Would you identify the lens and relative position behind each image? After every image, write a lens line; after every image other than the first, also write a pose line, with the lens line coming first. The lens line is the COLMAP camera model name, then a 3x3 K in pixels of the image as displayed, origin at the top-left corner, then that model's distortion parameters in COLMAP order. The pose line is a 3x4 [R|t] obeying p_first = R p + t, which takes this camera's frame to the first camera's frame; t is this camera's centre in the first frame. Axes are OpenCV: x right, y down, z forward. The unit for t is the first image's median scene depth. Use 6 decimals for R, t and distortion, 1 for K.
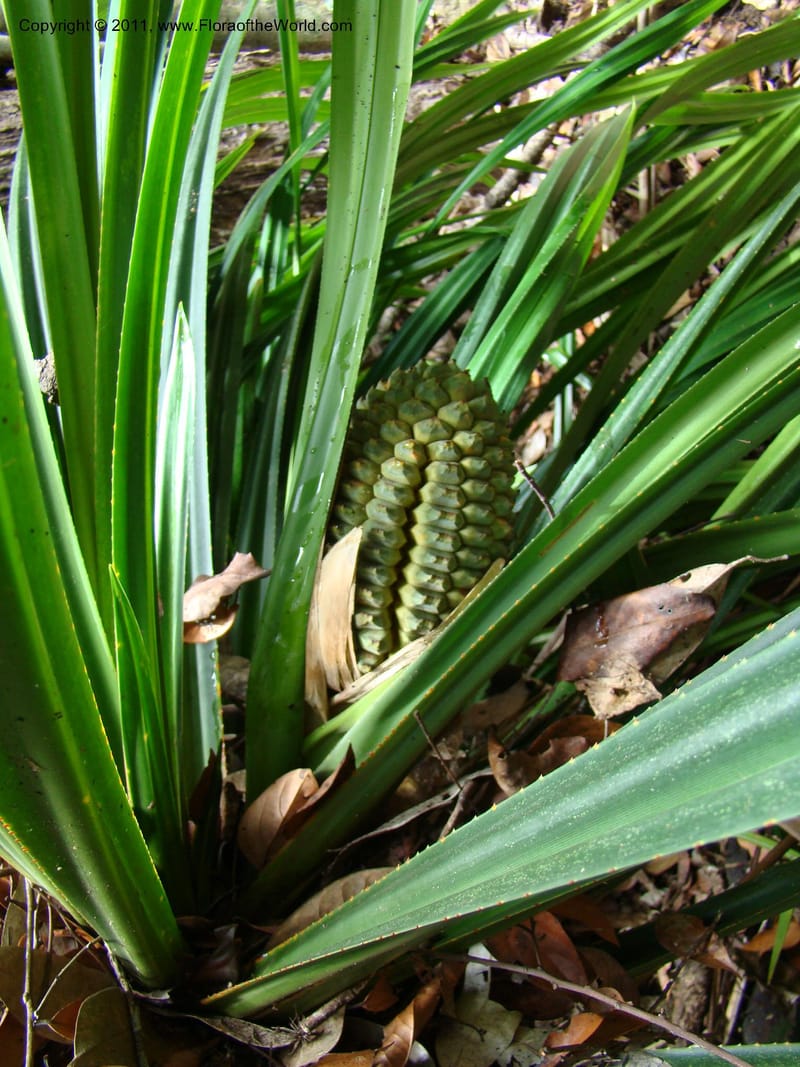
lens RADIAL K [[1025.8, 0, 396.3], [0, 1025.8, 554.8], [0, 0, 1]] dist [-0.191230, 0.134699]
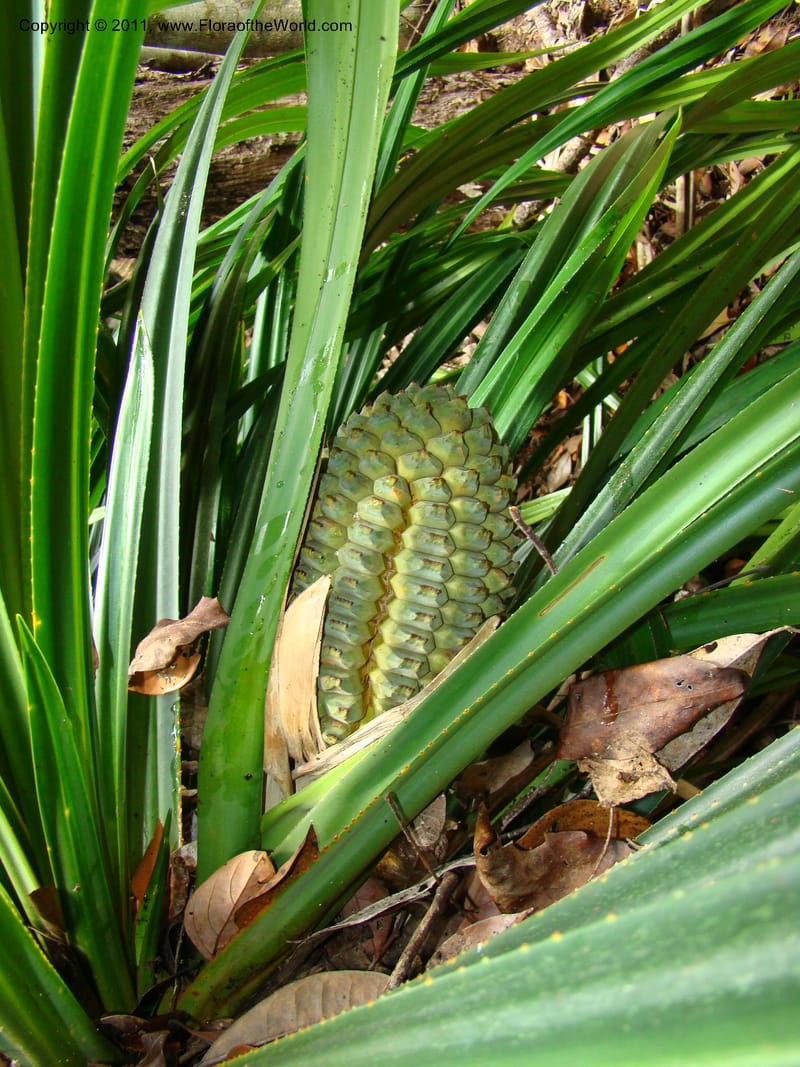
lens RADIAL K [[1012.9, 0, 381.9], [0, 1012.9, 549.0], [0, 0, 1]] dist [-0.191869, 0.140738]
pose [[0.998225, 0.029421, -0.051774, 0.051156], [-0.030257, 0.999423, -0.015448, -0.037084], [0.051290, 0.016988, 0.998539, 0.152515]]
